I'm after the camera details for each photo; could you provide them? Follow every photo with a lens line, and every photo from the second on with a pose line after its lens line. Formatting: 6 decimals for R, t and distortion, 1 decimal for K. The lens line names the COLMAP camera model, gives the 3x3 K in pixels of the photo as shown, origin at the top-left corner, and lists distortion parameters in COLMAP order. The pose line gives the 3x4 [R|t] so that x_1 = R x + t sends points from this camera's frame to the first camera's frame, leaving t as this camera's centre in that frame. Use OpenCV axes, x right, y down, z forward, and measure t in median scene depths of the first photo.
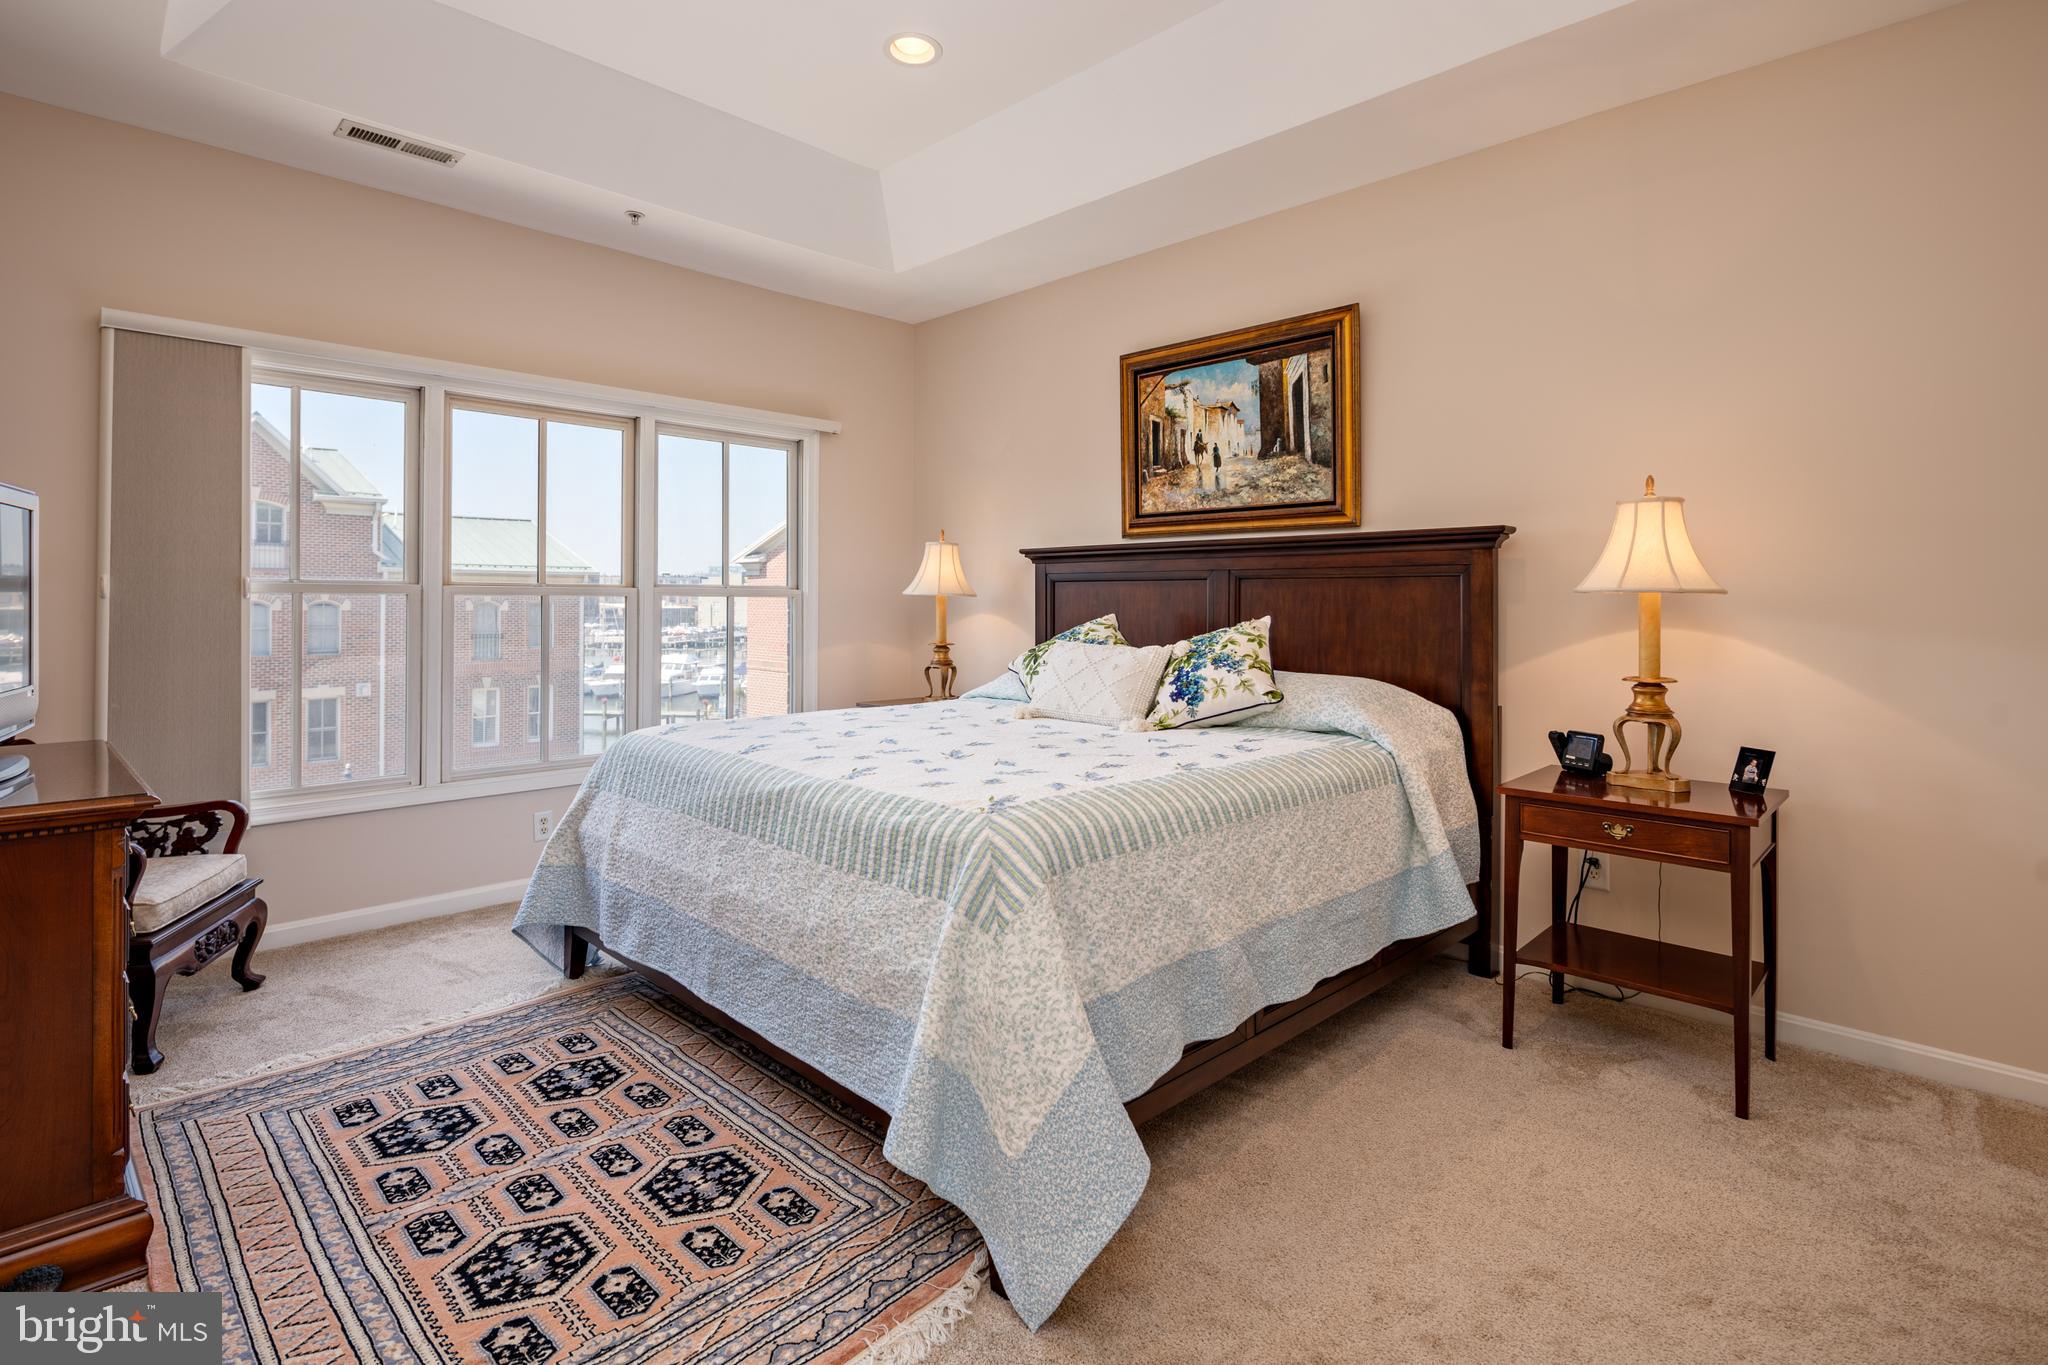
lens RADIAL K [[1004.5, 0, 1022.2], [0, 1004.5, 603.0], [0, 0, 1]] dist [0.002181, 0.000037]
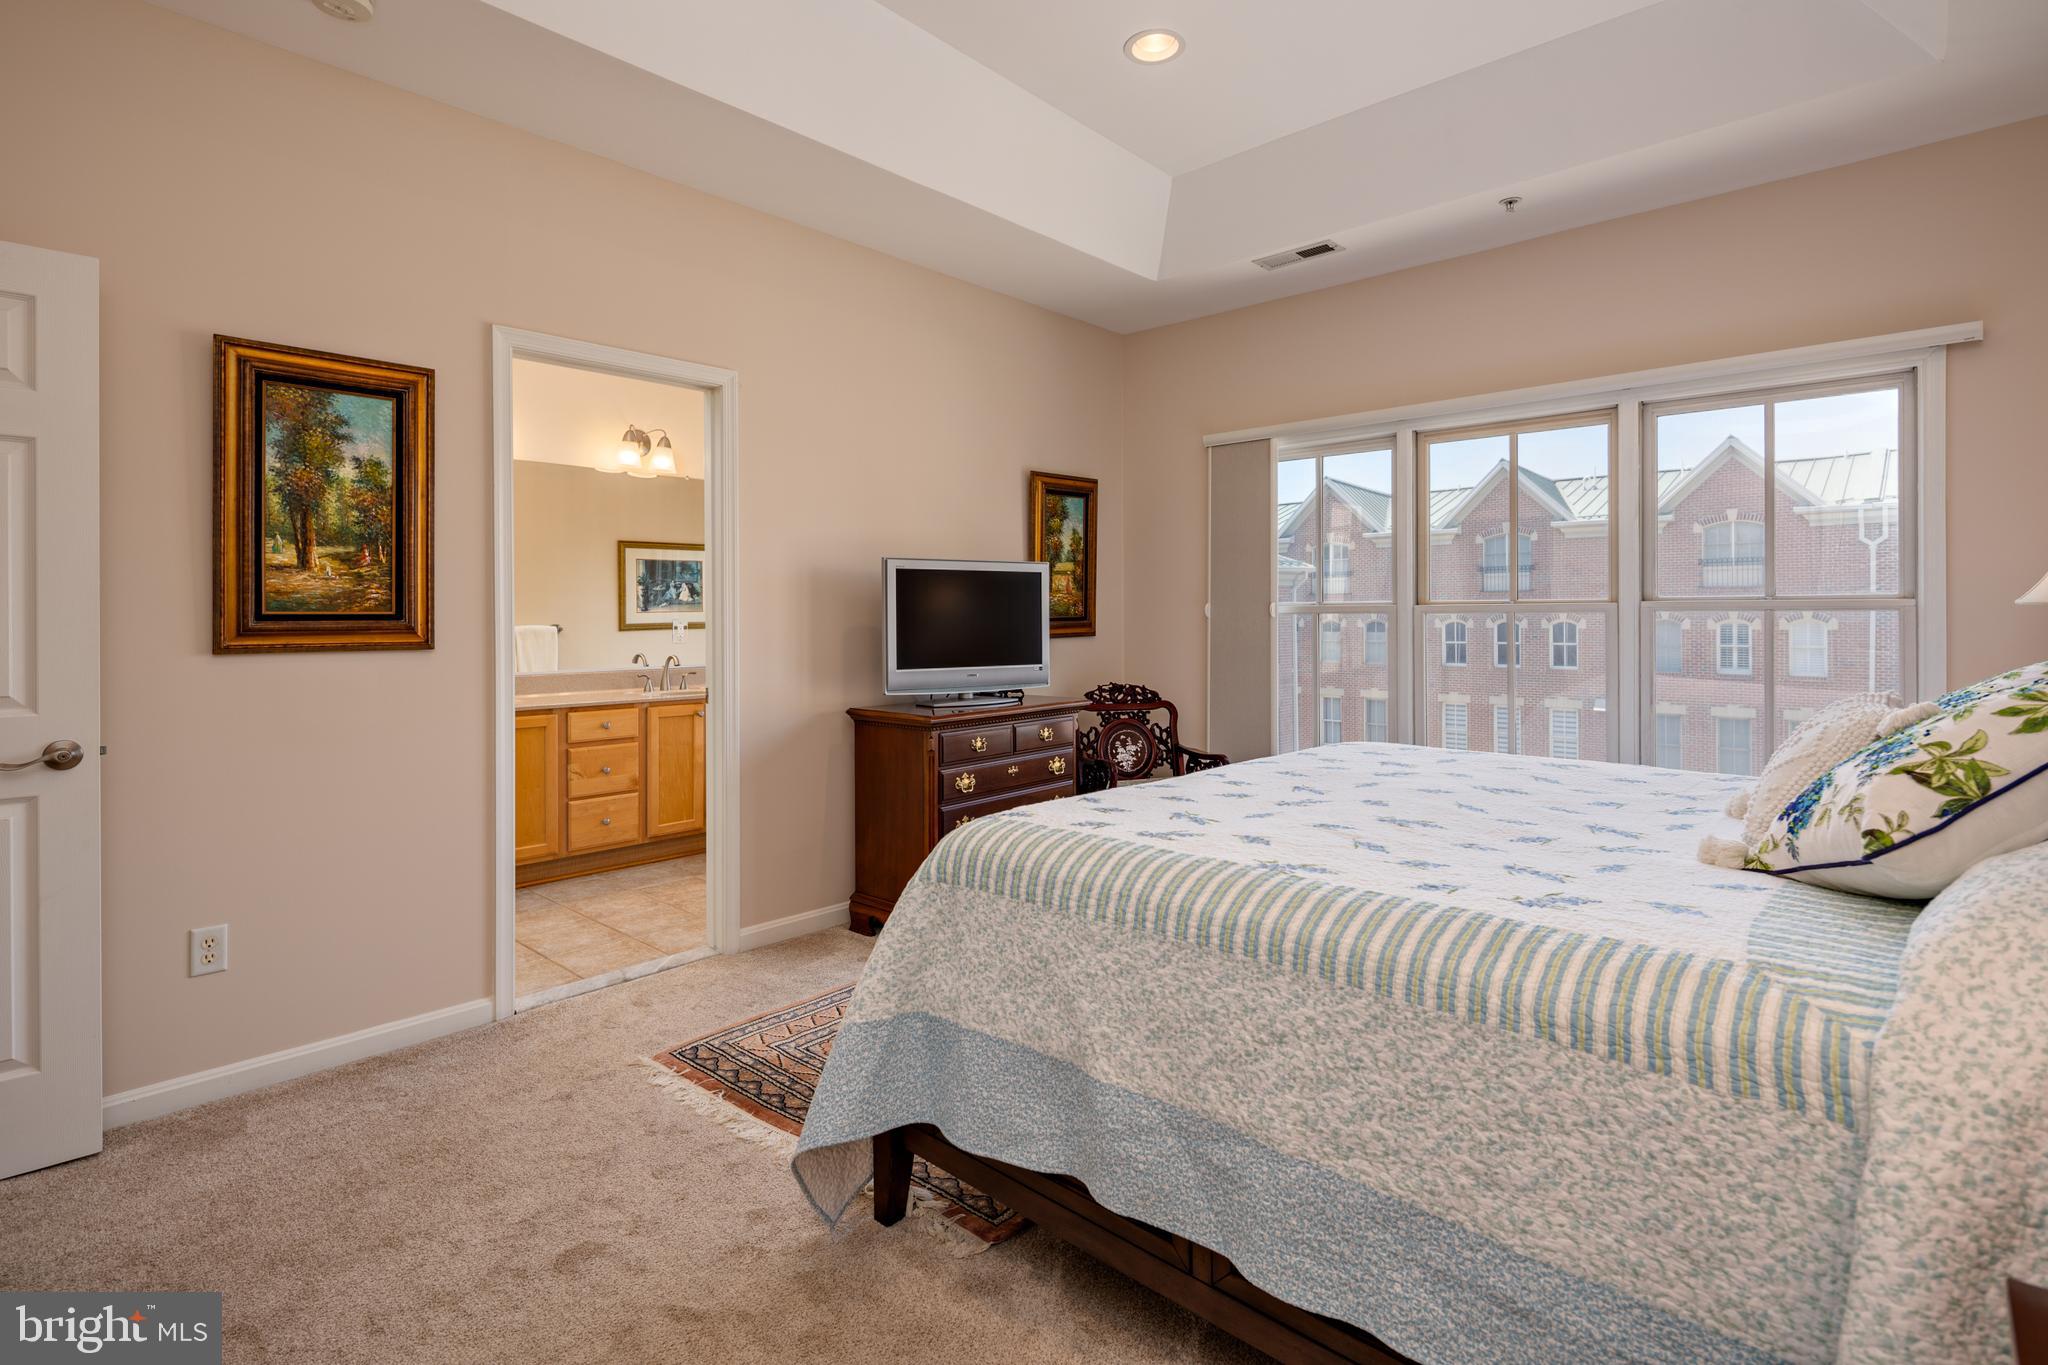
lens RADIAL K [[1003.4, 0, 1020.2], [0, 1003.4, 618.5], [0, 0, 1]] dist [-0.000005, -0.000283]
pose [[0.041247, -0.006583, -0.999127, 0.601311], [0.002891, 0.999975, -0.006470, 0.004391], [0.999145, -0.002622, 0.041265, 0.588977]]
